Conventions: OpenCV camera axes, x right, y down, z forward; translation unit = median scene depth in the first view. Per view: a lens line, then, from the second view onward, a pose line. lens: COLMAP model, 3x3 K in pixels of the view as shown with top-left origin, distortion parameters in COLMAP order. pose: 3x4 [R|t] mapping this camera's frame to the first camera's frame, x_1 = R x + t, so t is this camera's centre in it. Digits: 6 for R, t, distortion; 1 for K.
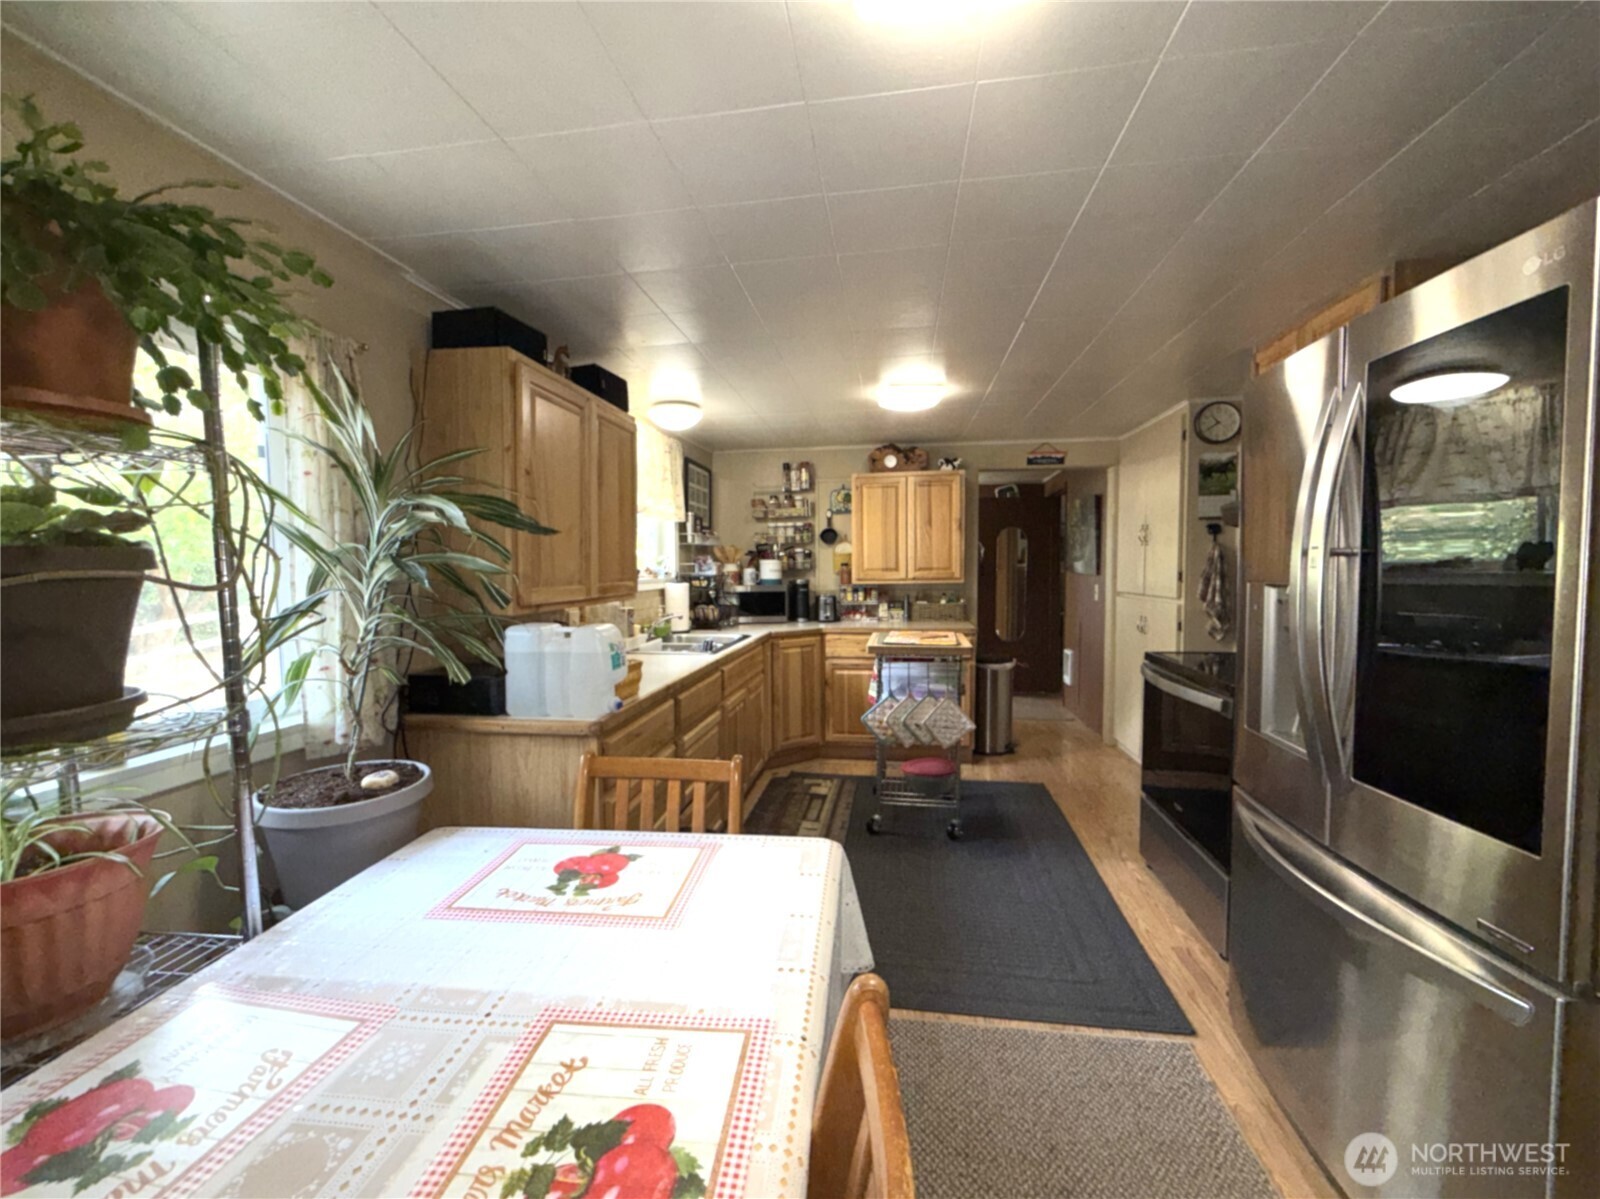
lens RADIAL K [[637.2, 0, 799.7], [0, 637.2, 597.9], [0, 0, 1]] dist [0.000589, -0.000380]
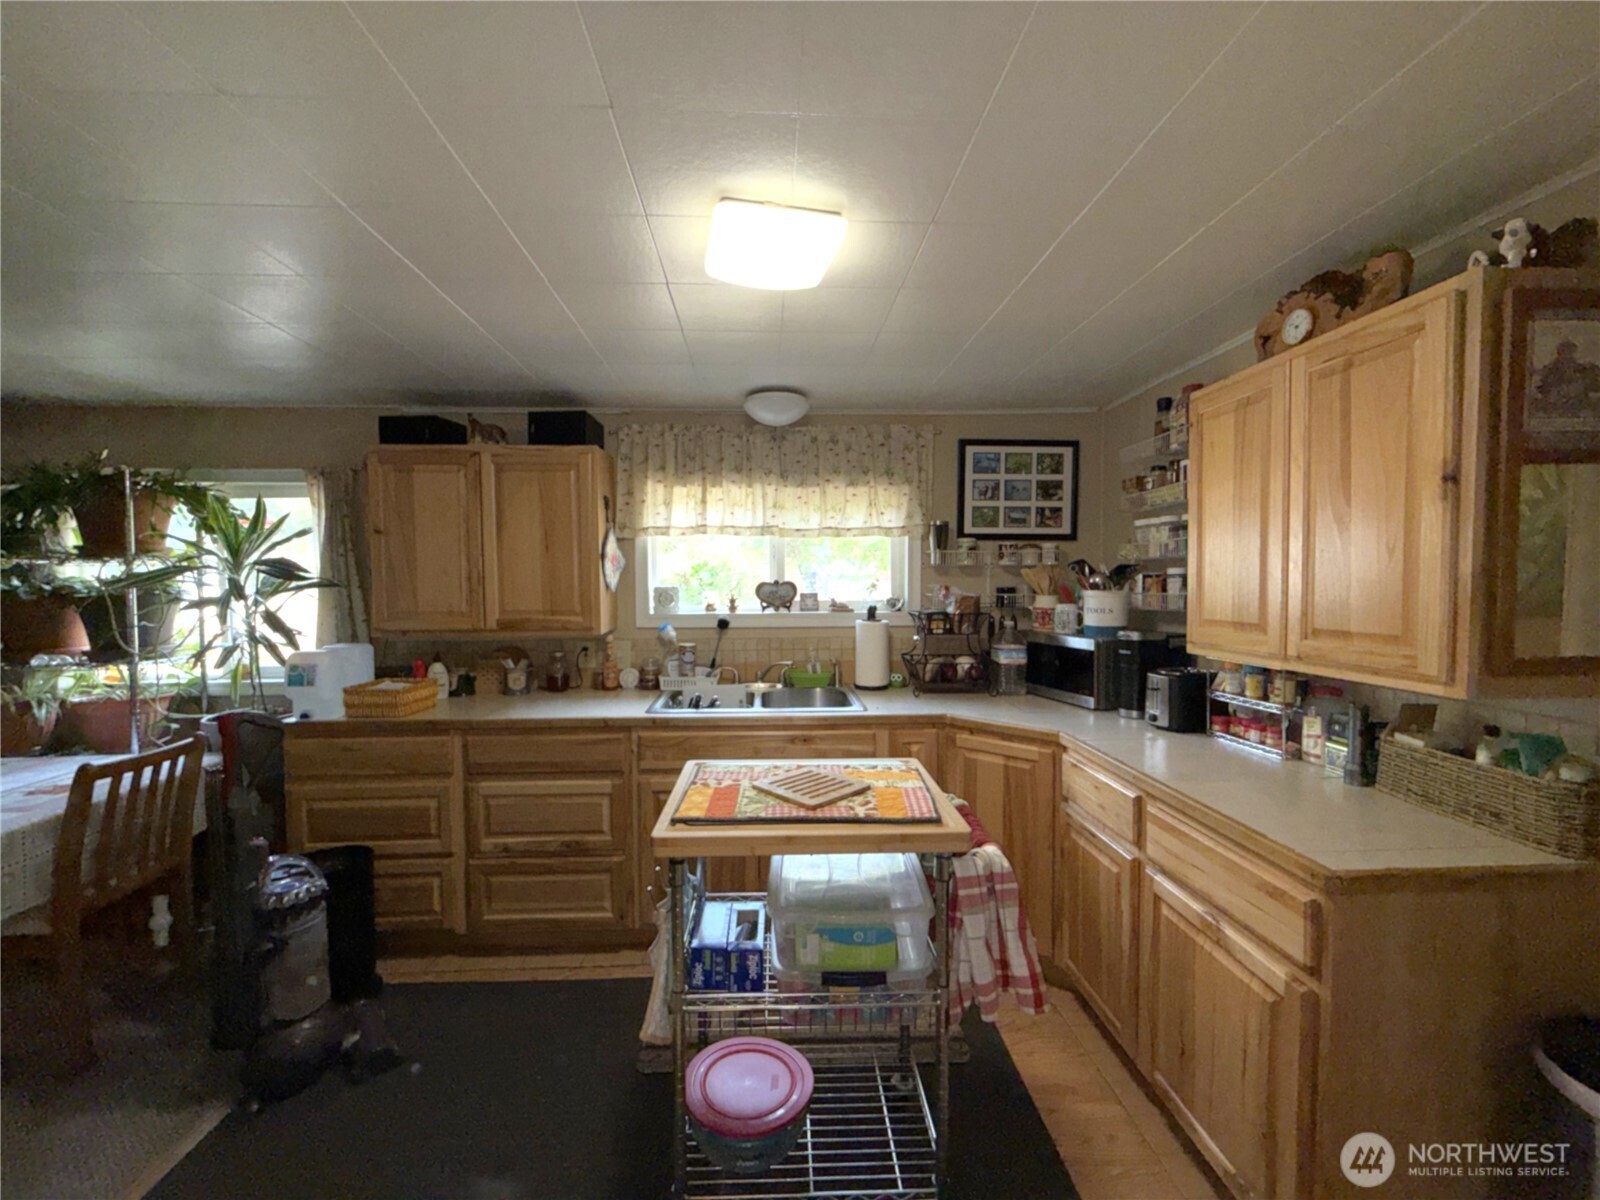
lens RADIAL K [[637.2, 0, 793.6], [0, 637.2, 600.6], [0, 0, 1]] dist [0.000589, -0.000380]
pose [[0.172253, 0.043963, -0.984071, 0.452108], [-0.038410, 0.998544, 0.037886, -0.062171], [0.984304, 0.031272, 0.173691, 0.659005]]
